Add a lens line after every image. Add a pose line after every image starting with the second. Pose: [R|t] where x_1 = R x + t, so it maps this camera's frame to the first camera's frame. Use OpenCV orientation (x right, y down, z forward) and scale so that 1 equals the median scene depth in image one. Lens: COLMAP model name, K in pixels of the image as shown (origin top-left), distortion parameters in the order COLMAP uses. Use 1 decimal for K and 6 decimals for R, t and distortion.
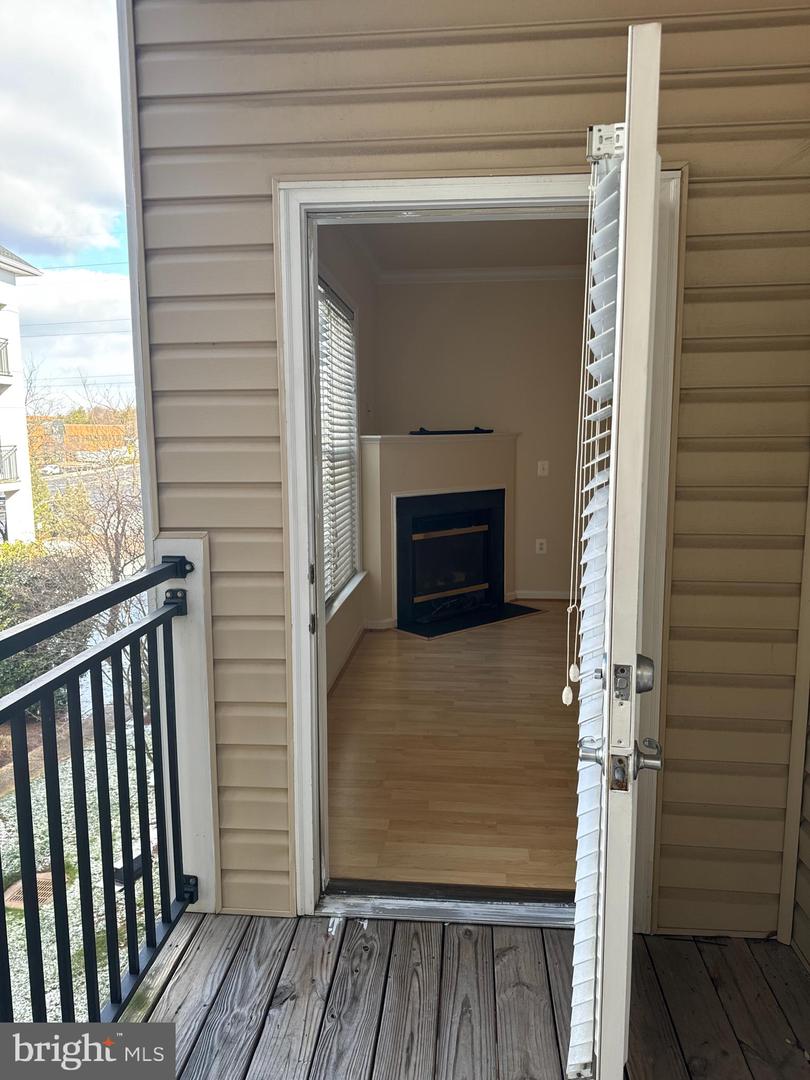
lens RADIAL K [[759.6, 0, 396.7], [0, 759.6, 540.9], [0, 0, 1]] dist [-0.003872, -0.013965]
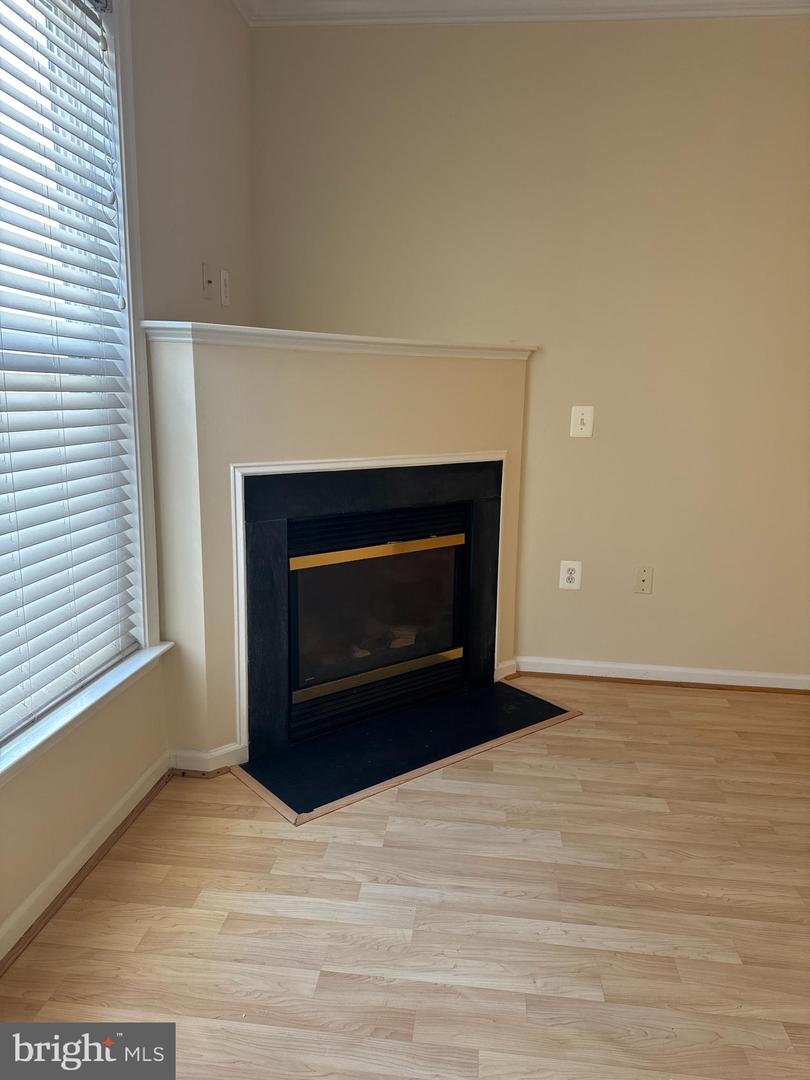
lens RADIAL K [[759.6, 0, 414.6], [0, 759.6, 549.1], [0, 0, 1]] dist [-0.003872, -0.013965]
pose [[0.999450, 0.033085, 0.002414, 0.095123], [-0.033172, 0.997445, 0.063268, -0.044995], [-0.000314, -0.063313, 0.997994, 0.559199]]
